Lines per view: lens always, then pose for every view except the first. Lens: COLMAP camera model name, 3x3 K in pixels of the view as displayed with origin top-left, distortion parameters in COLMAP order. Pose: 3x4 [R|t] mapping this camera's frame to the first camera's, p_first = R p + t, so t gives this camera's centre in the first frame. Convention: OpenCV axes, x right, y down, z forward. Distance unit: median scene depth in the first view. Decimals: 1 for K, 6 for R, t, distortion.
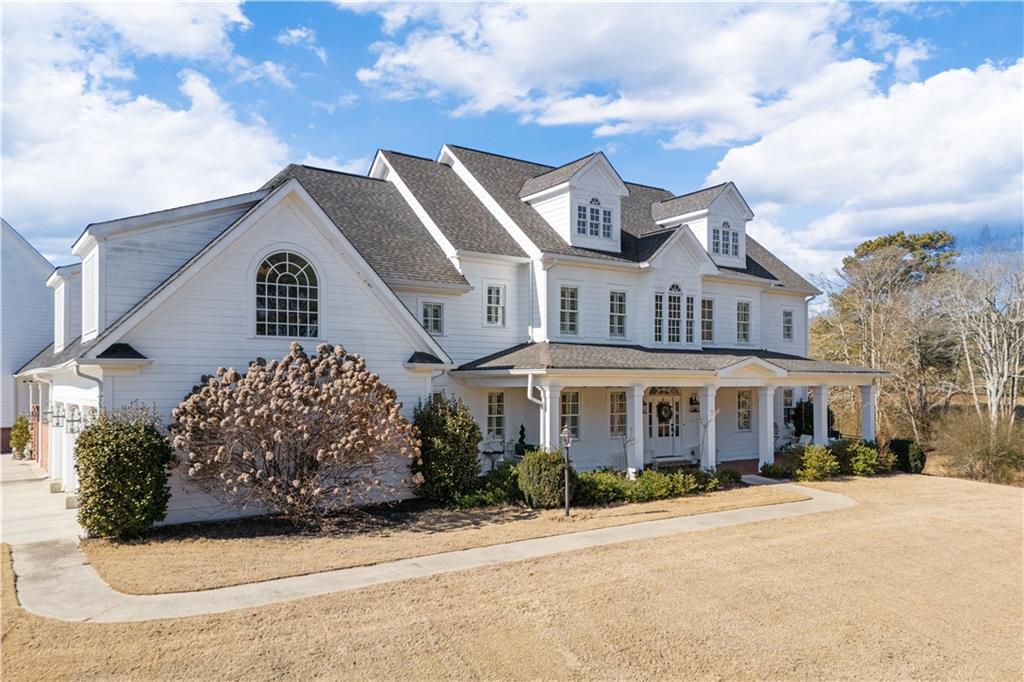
lens RADIAL K [[756.0, 0, 514.0], [0, 756.0, 379.1], [0, 0, 1]] dist [0.084034, -0.121135]
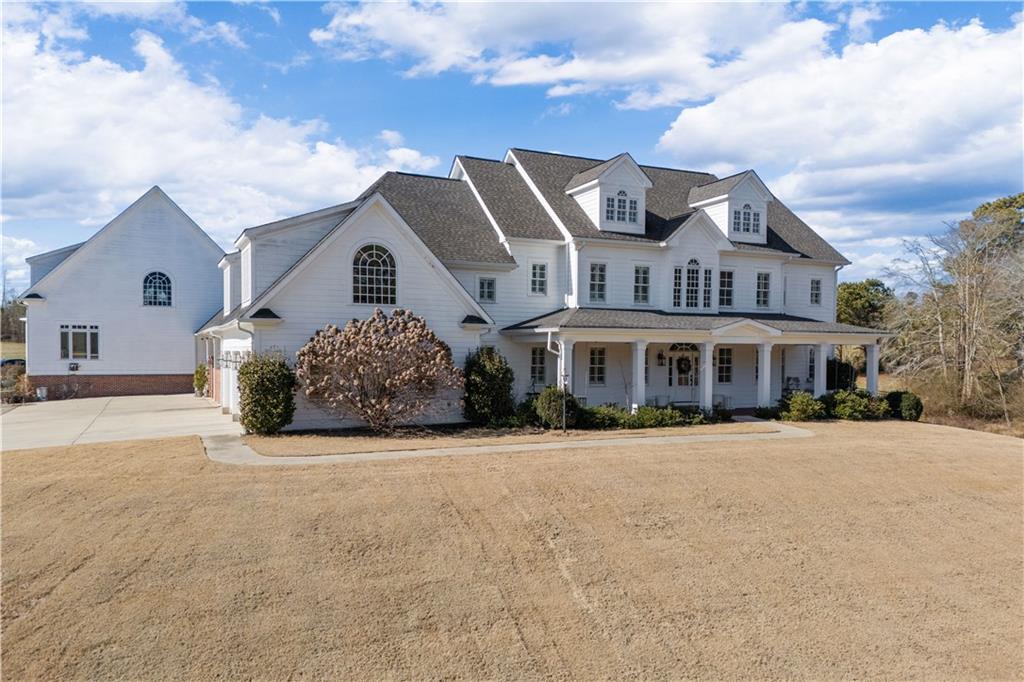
lens RADIAL K [[756.0, 0, 514.0], [0, 756.0, 379.1], [0, 0, 1]] dist [0.084034, -0.121135]
pose [[0.984688, 0.013422, -0.173810, 0.159844], [-0.006045, 0.999061, 0.042900, 0.016926], [0.174222, -0.041193, 0.983844, -0.272882]]
